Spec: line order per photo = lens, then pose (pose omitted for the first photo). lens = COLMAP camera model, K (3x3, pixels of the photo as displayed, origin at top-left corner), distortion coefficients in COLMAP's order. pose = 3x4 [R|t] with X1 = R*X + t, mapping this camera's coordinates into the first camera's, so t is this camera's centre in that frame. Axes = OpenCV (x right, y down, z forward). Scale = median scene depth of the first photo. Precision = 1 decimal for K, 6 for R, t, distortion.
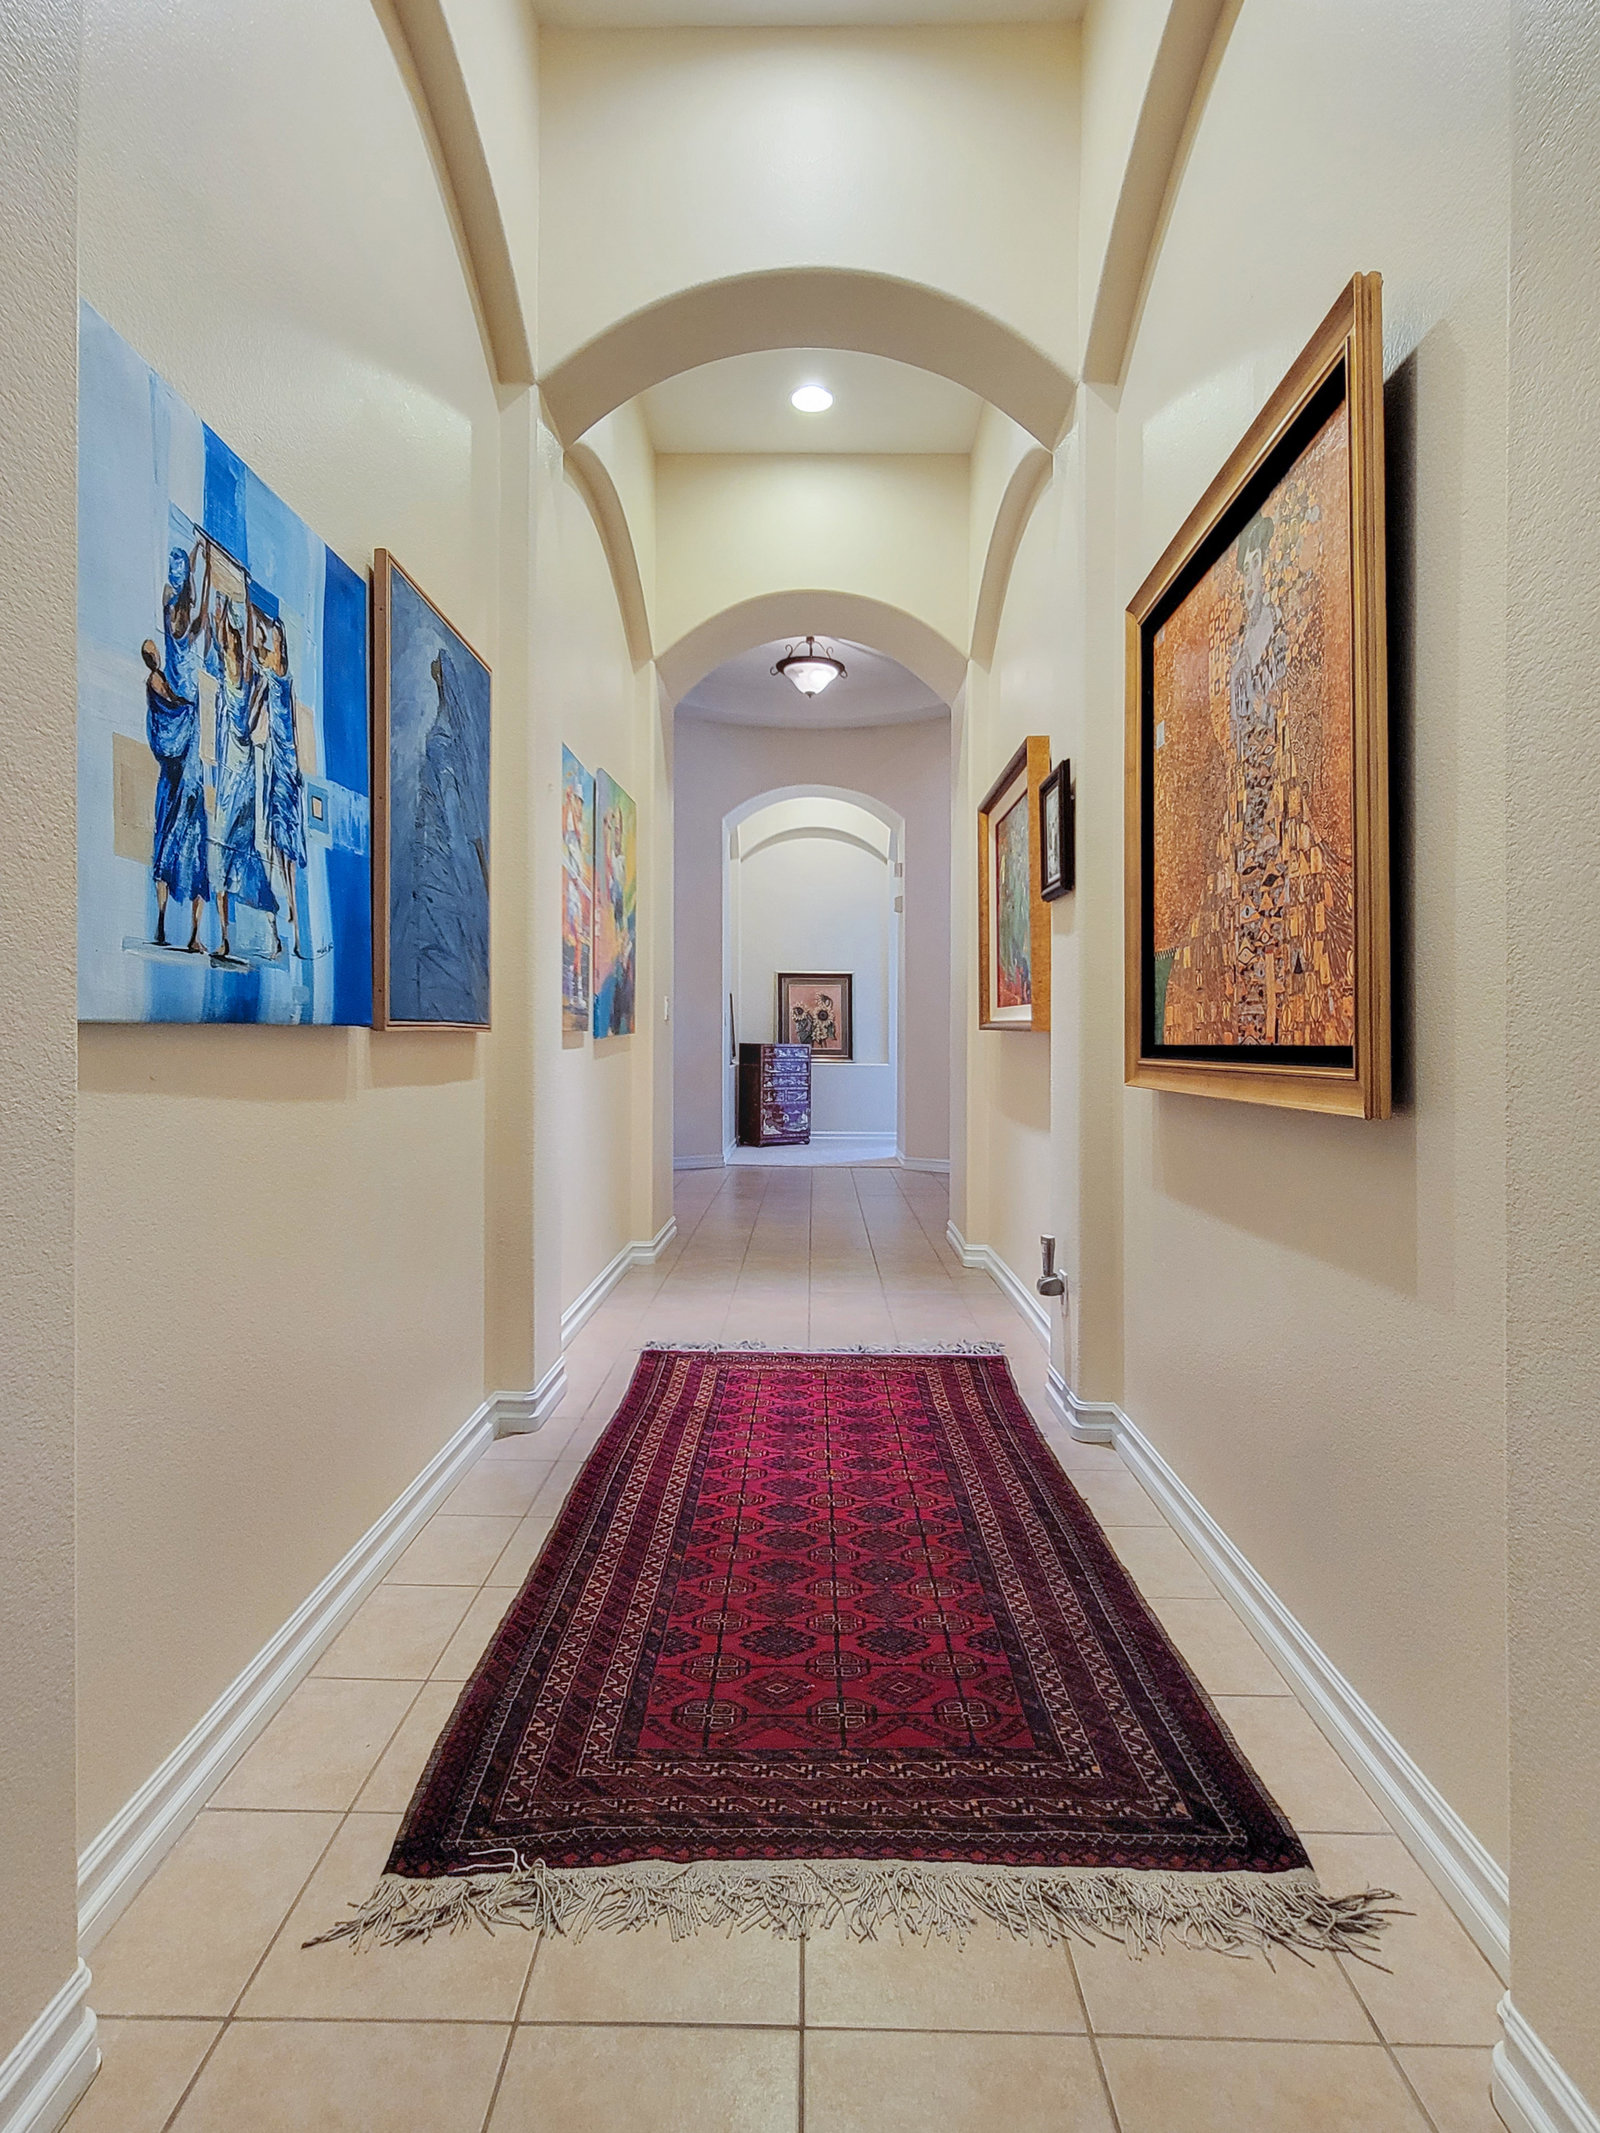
lens RADIAL K [[1089.7, 0, 800.0], [0, 1089.7, 1066.5], [0, 0, 1]] dist [-0.002719, -0.000001]
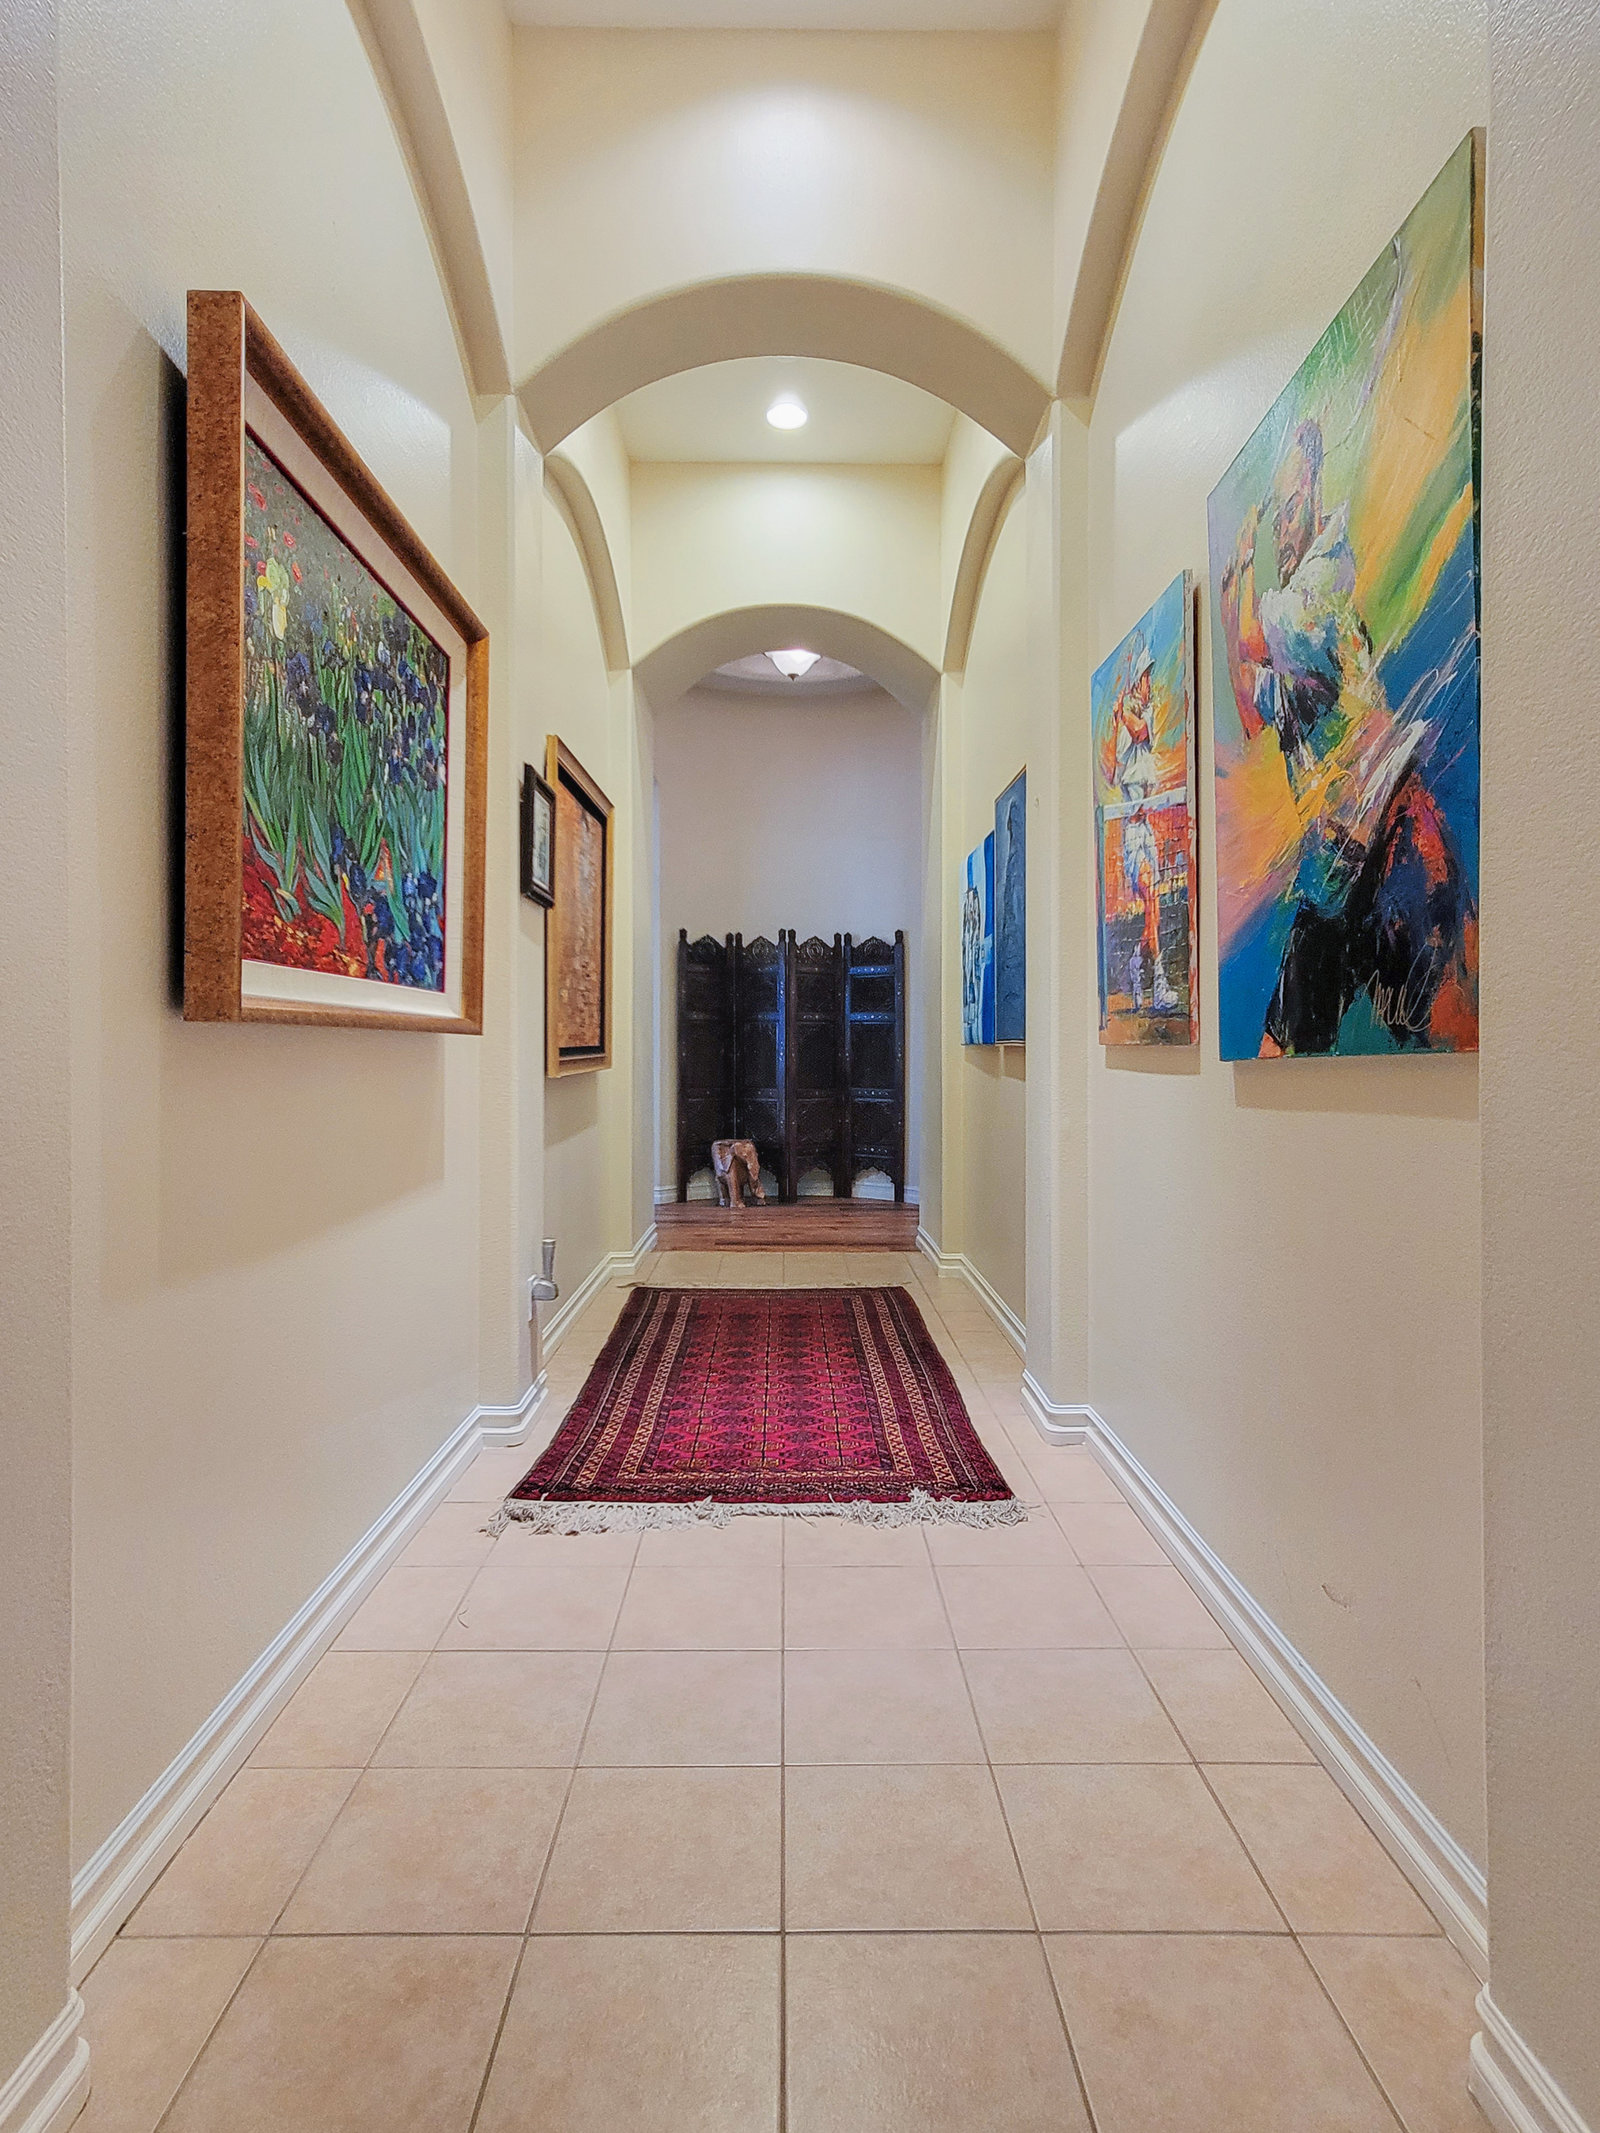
lens RADIAL K [[1089.7, 0, 800.0], [0, 1089.7, 1066.5], [0, 0, 1]] dist [-0.002719, -0.000001]
pose [[-0.999617, -0.008320, -0.026401, 0.021399], [-0.009511, 0.998928, 0.045309, -0.059545], [0.025996, 0.045543, -0.998624, 2.028169]]
